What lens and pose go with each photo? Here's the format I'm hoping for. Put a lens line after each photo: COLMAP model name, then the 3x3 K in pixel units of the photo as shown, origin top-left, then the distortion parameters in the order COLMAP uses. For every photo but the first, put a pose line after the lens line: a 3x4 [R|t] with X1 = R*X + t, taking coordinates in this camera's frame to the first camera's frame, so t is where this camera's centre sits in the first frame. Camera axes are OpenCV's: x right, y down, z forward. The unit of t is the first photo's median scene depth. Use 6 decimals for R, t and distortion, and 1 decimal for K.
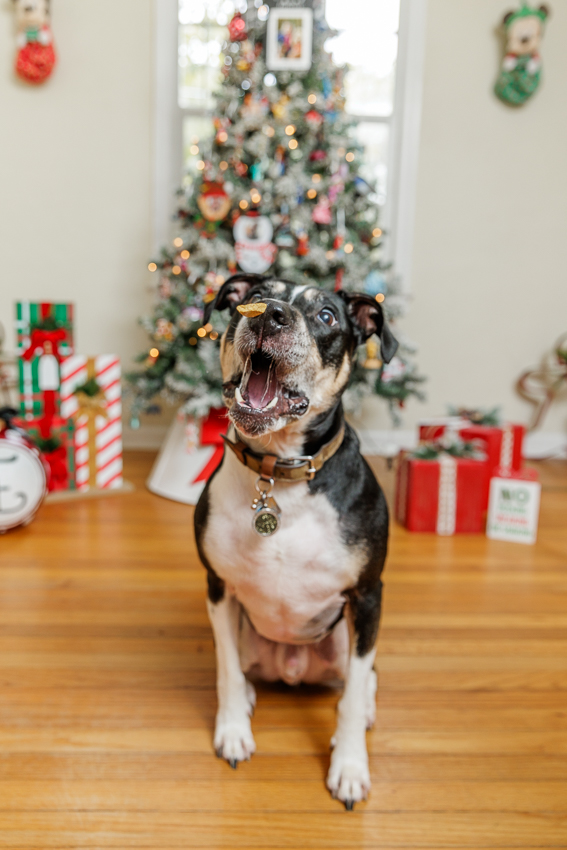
lens RADIAL K [[706.9, 0, 273.7], [0, 706.9, 414.5], [0, 0, 1]] dist [-0.001341, 0.008654]
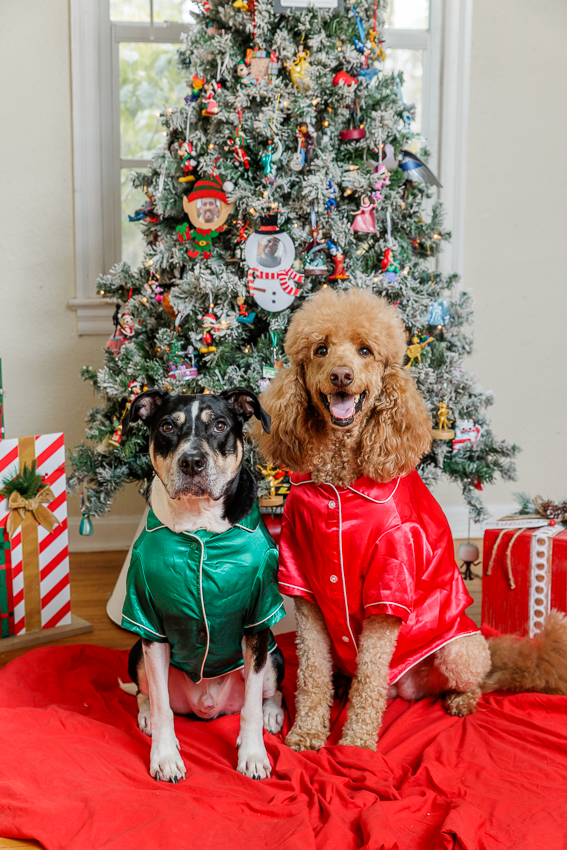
lens RADIAL K [[1251.5, 0, 280.9], [0, 1251.5, 445.1], [0, 0, 1]] dist [-0.002754, -0.028060]
pose [[0.993903, -0.043120, 0.101480, -0.145414], [0.040923, 0.998883, 0.023632, -0.095988], [-0.102385, -0.019335, 0.994557, -0.212636]]
